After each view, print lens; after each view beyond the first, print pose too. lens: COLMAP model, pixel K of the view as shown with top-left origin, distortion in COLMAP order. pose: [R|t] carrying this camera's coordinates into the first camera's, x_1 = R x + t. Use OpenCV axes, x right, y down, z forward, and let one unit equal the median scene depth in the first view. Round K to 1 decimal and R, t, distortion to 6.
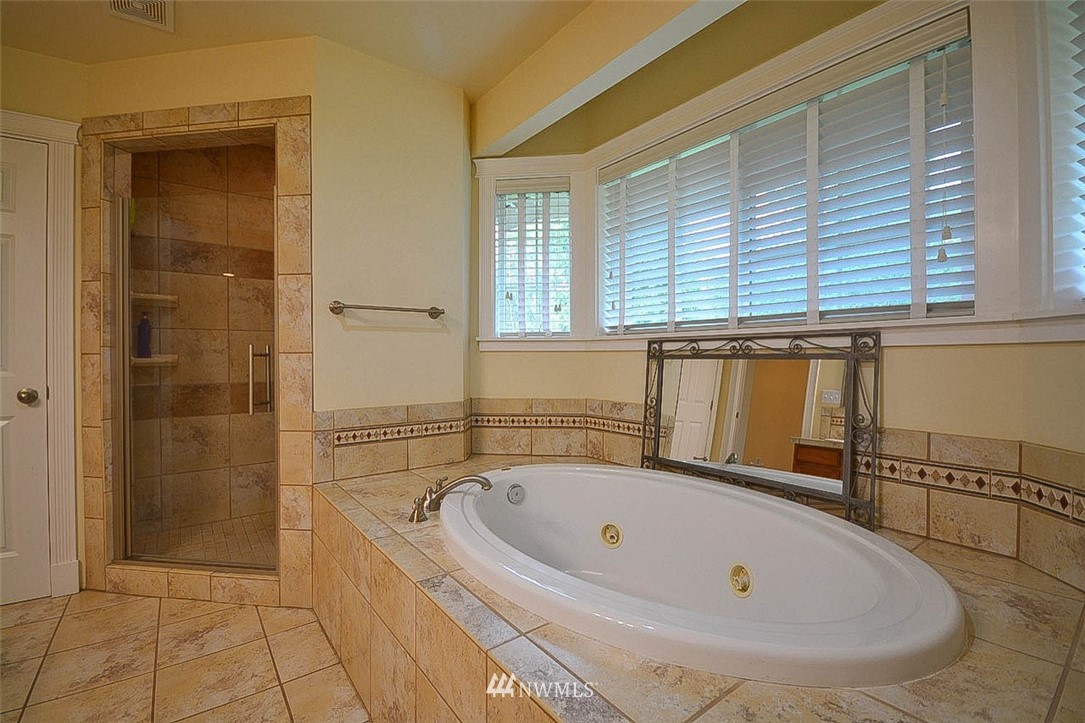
lens RADIAL K [[481.0, 0, 547.4], [0, 481.0, 359.9], [0, 0, 1]] dist [0.000652, 0.000472]
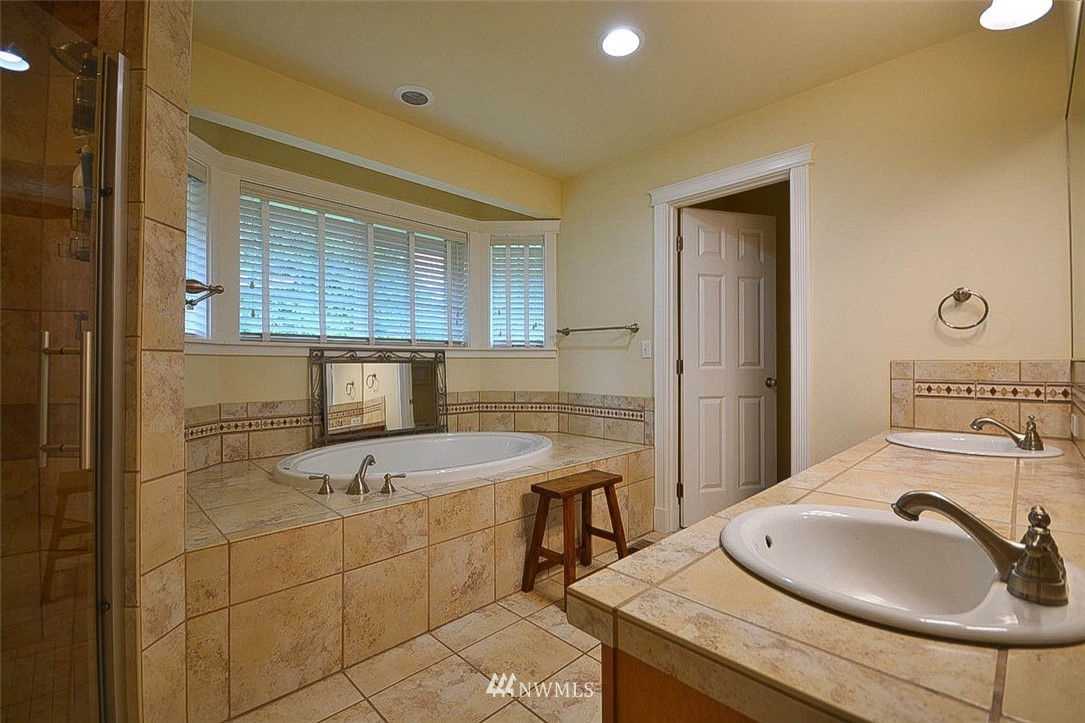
lens RADIAL K [[481.0, 0, 547.4], [0, 481.0, 359.9], [0, 0, 1]] dist [0.000652, 0.000472]
pose [[-0.134839, 0.009597, 0.990821, -1.205917], [0.006172, 0.999942, -0.008846, 0.005203], [-0.990848, 0.004922, -0.134891, 0.589942]]
